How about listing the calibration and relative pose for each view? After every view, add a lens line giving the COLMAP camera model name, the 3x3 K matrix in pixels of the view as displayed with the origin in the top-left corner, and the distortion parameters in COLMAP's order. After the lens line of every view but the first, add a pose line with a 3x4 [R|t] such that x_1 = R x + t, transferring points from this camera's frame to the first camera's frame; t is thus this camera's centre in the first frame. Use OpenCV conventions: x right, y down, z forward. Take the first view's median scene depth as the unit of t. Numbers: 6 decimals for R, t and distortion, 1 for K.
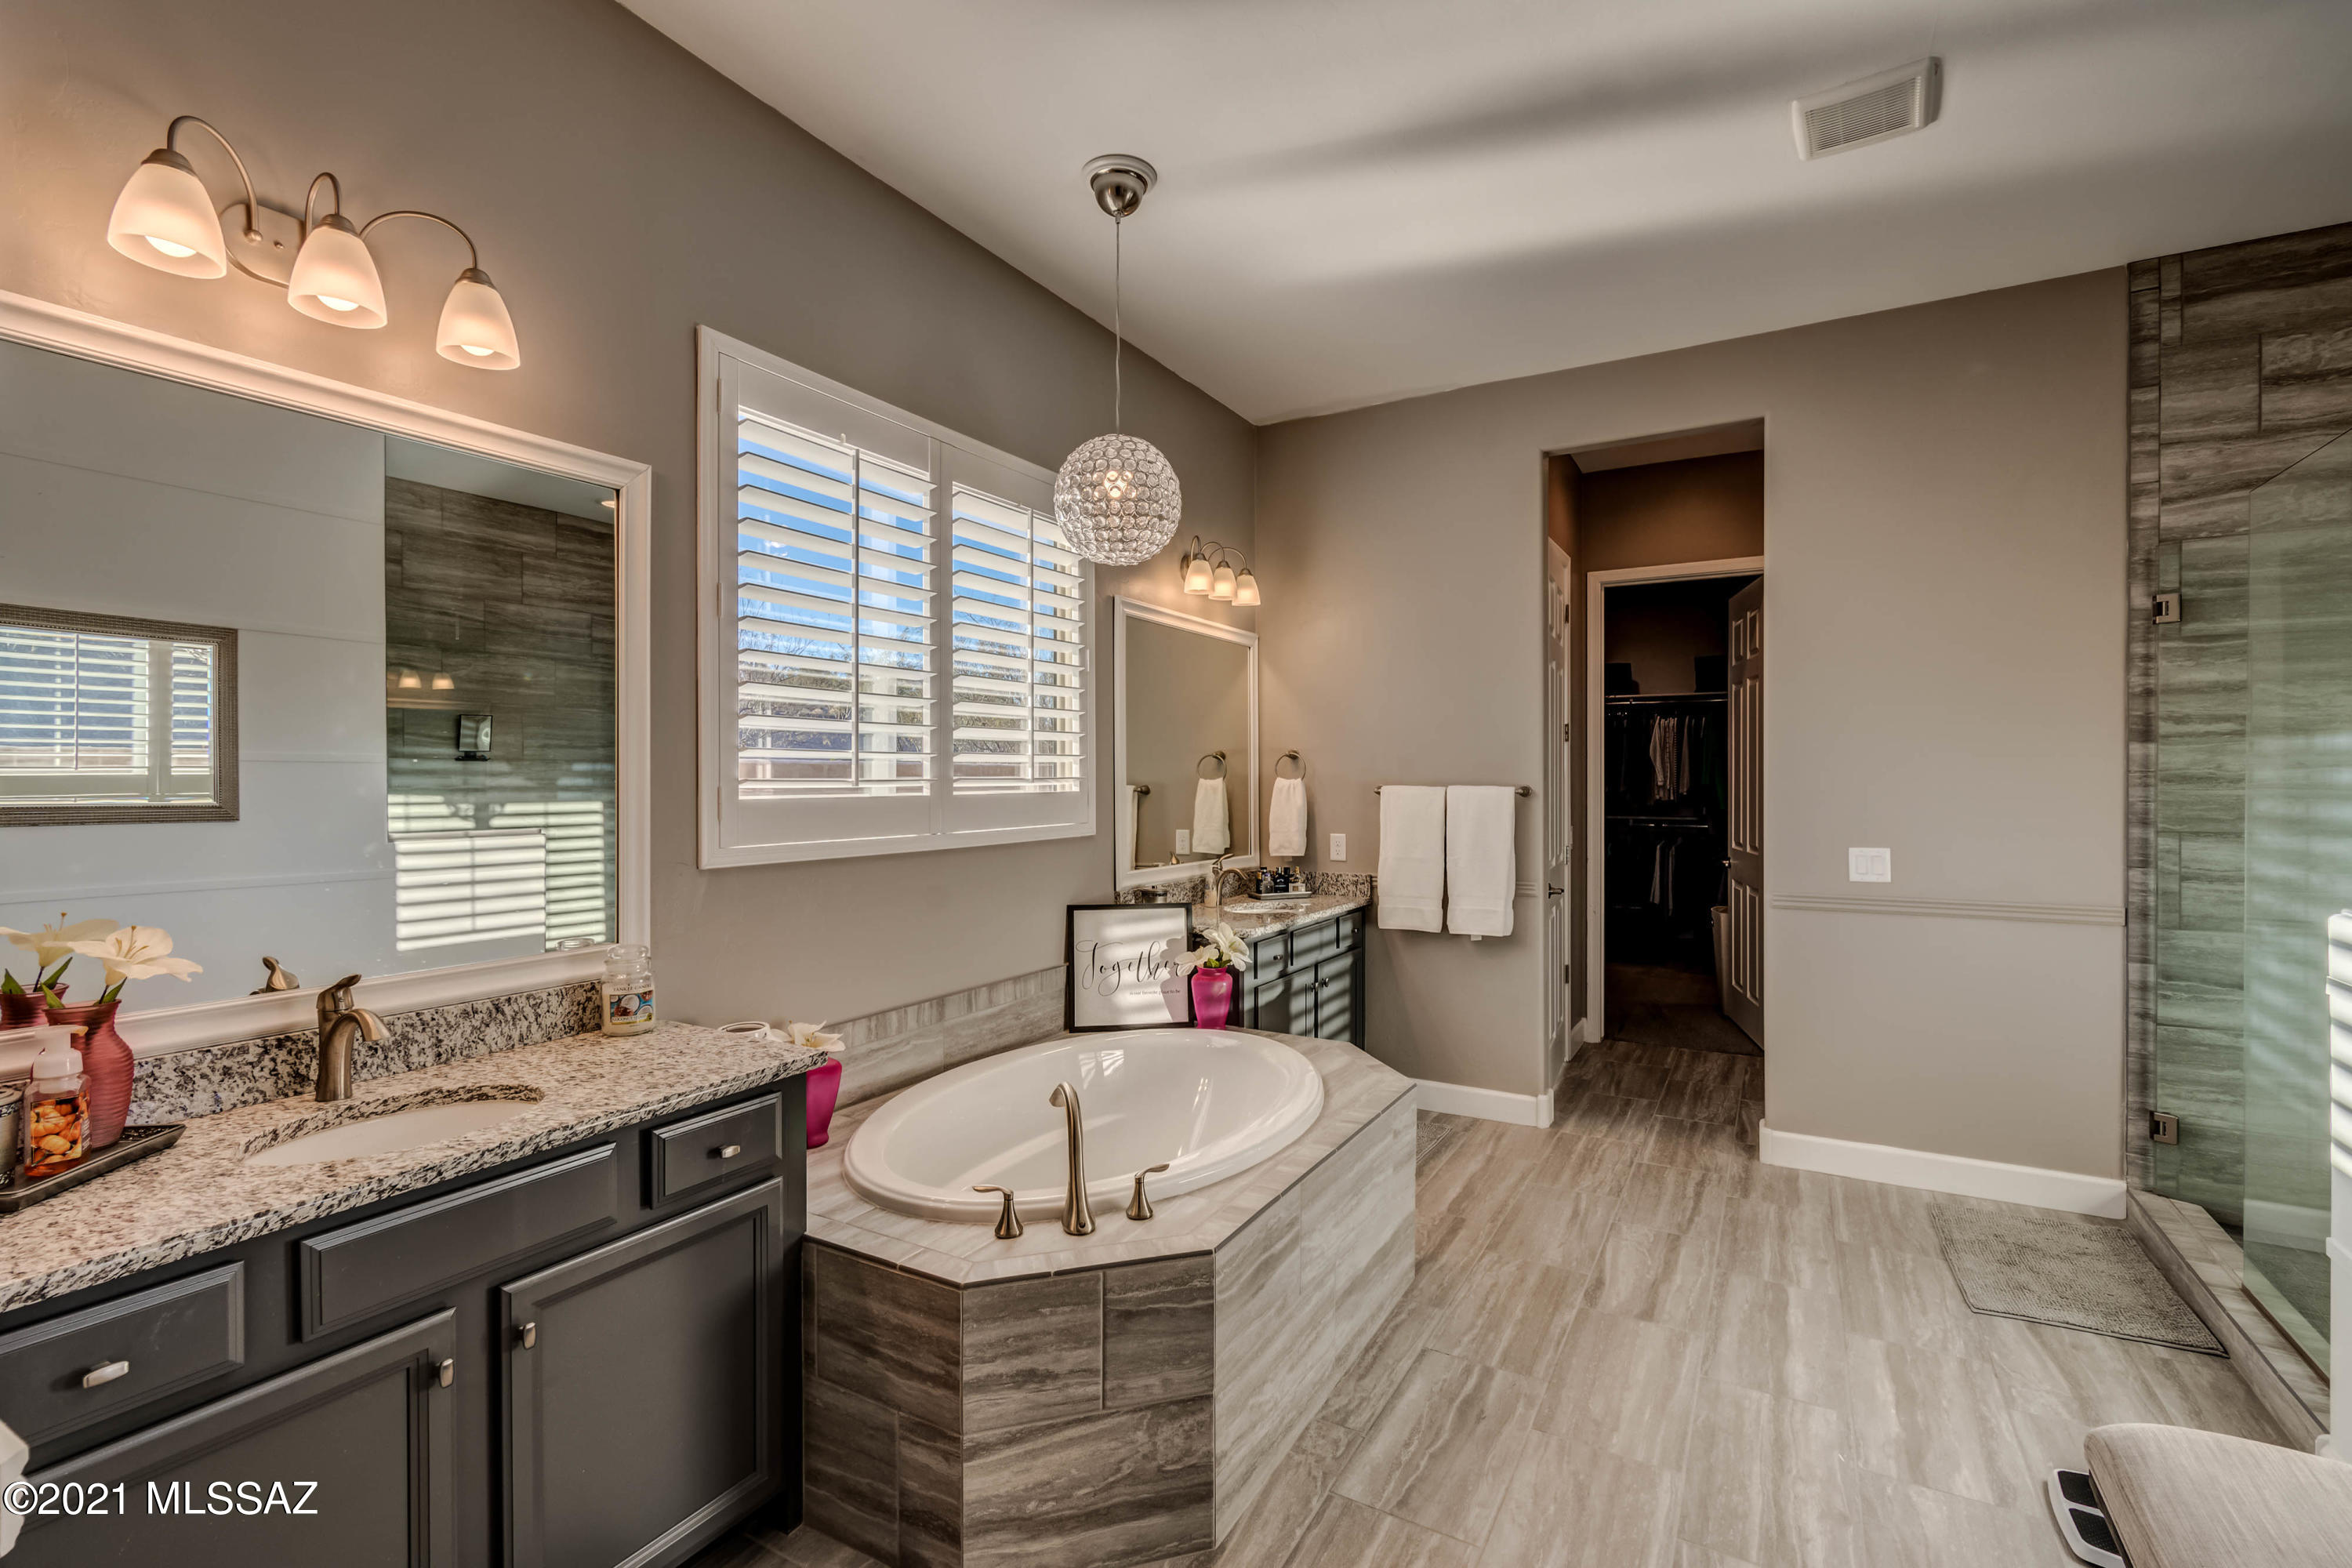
lens RADIAL K [[1050.8, 0, 1180.9], [0, 1050.8, 782.6], [0, 0, 1]] dist [0.004696, -0.002813]
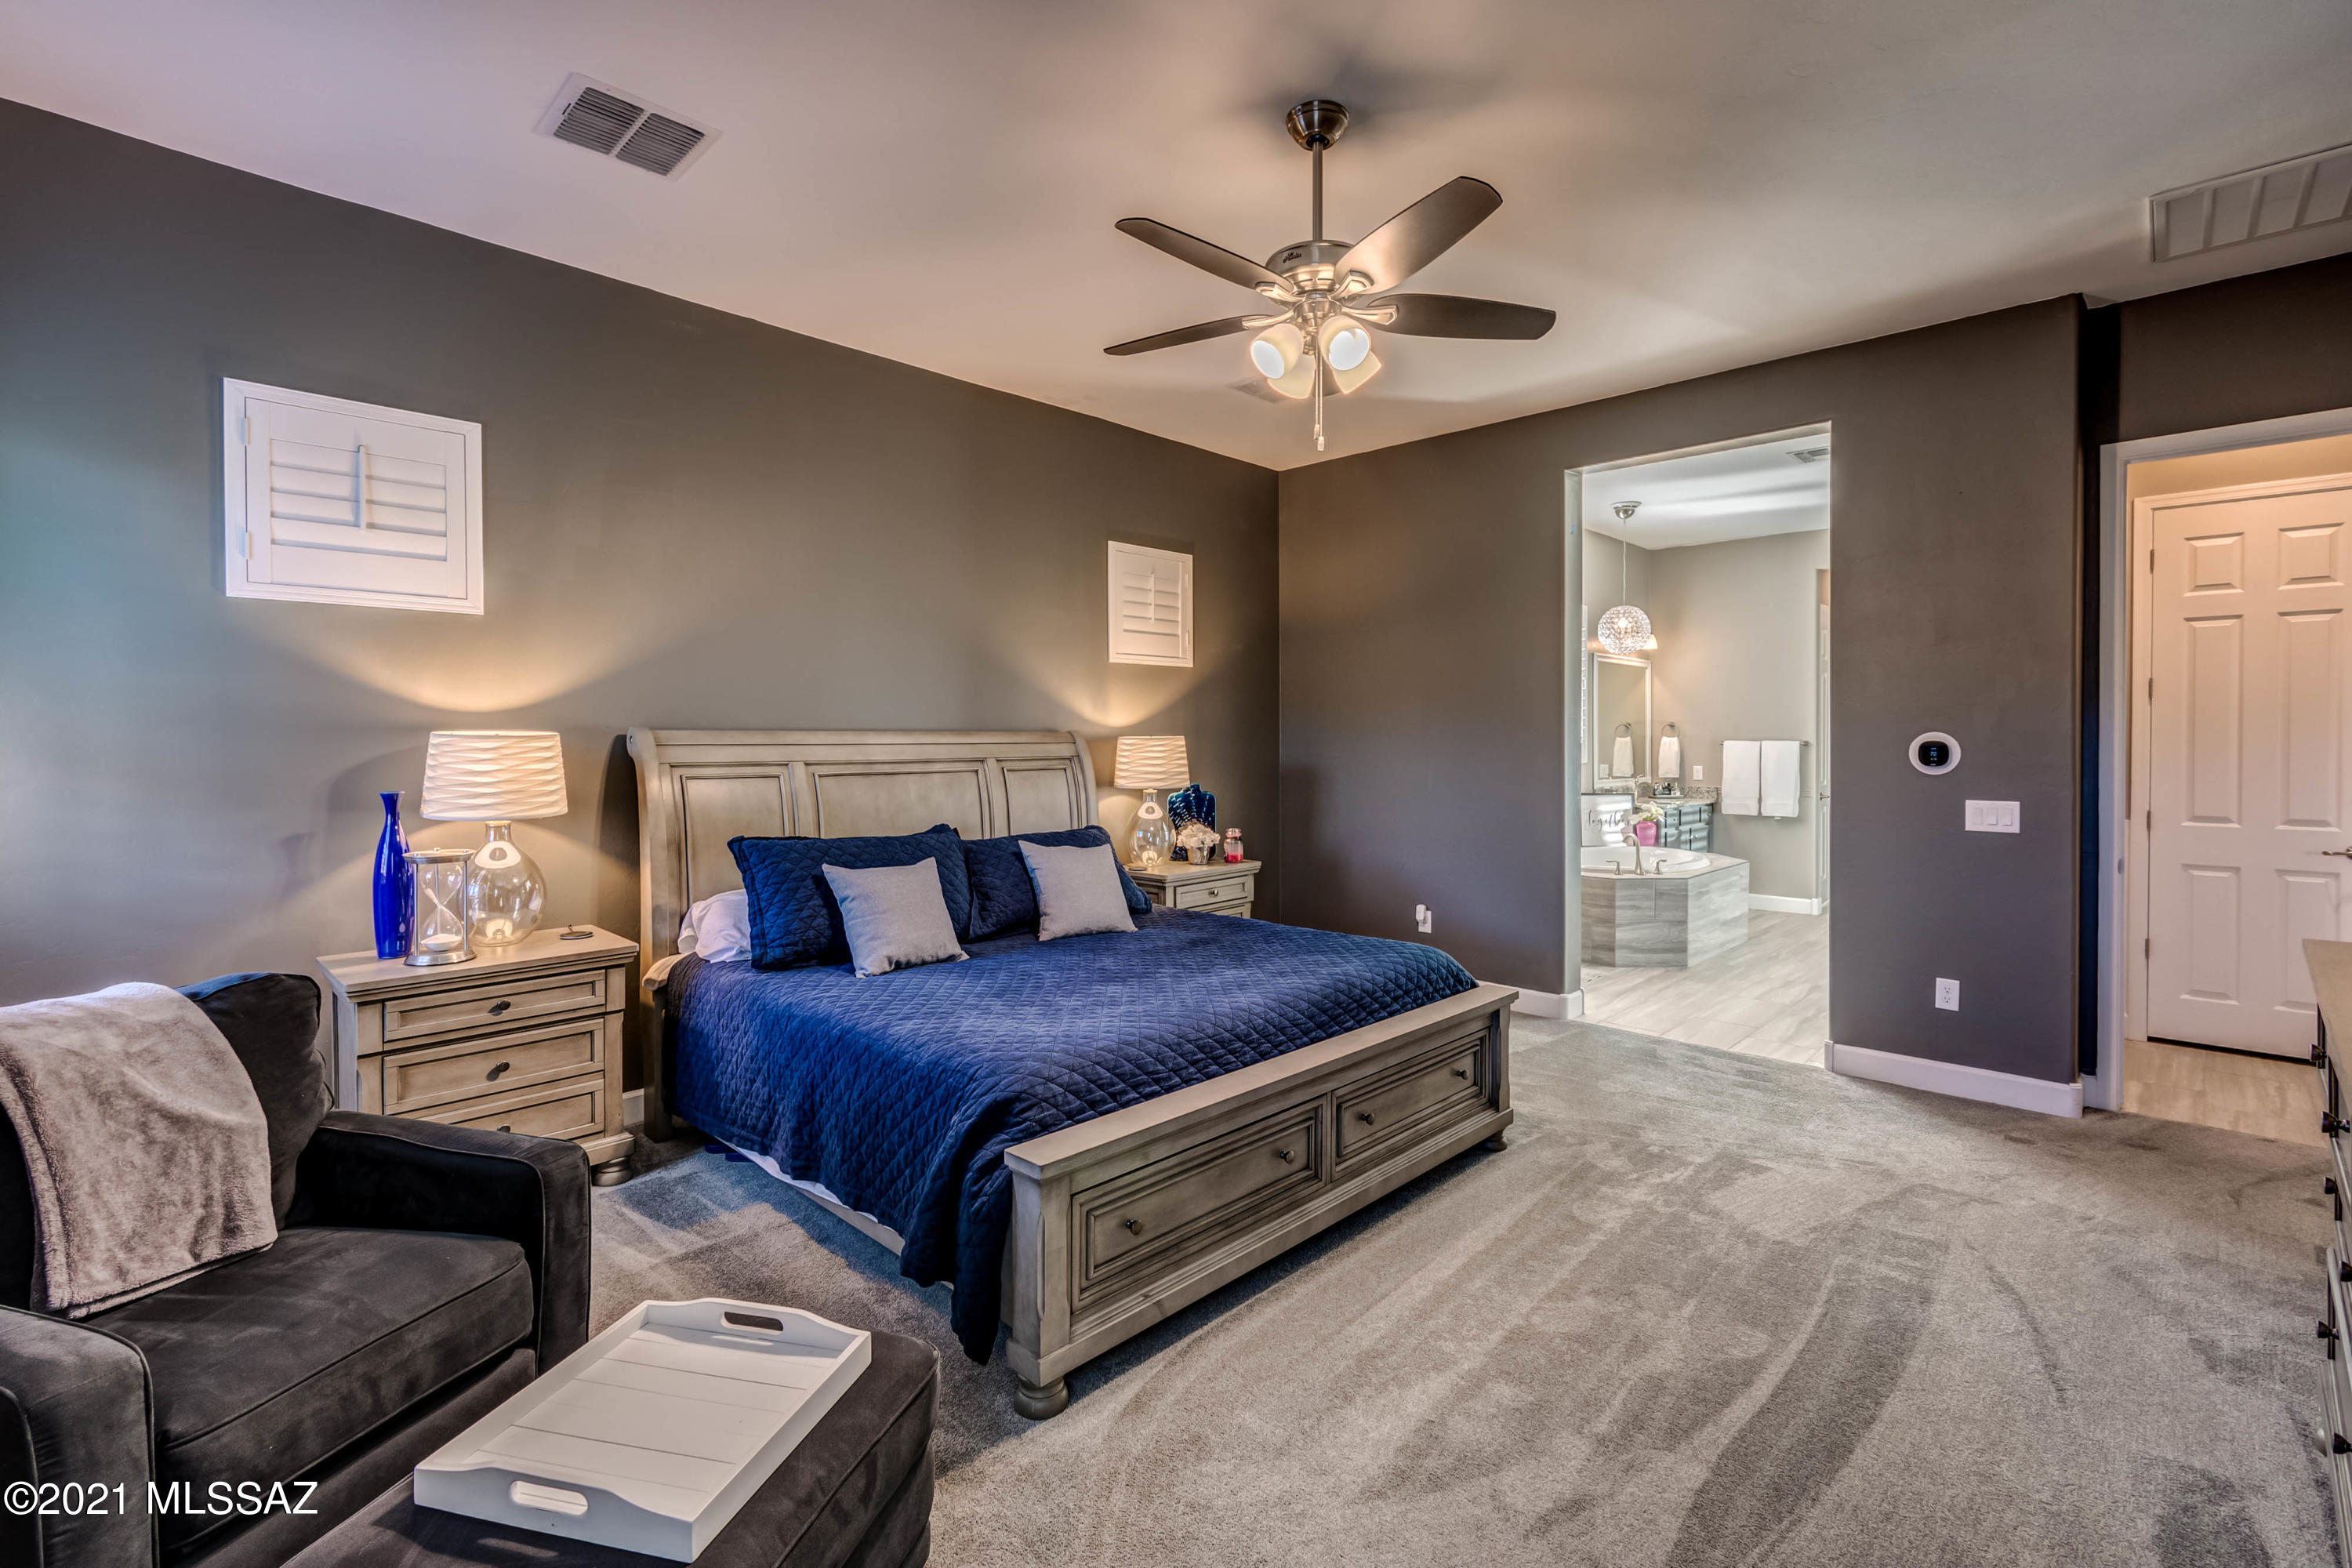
lens RADIAL K [[1050.8, 0, 1184.1], [0, 1050.8, 753.9], [0, 0, 1]] dist [0.004696, -0.002813]
pose [[0.970110, 0.001858, -0.242658, -0.332139], [0.001193, 0.999922, 0.012428, 0.002116], [0.242662, -0.012346, 0.970032, -1.226599]]
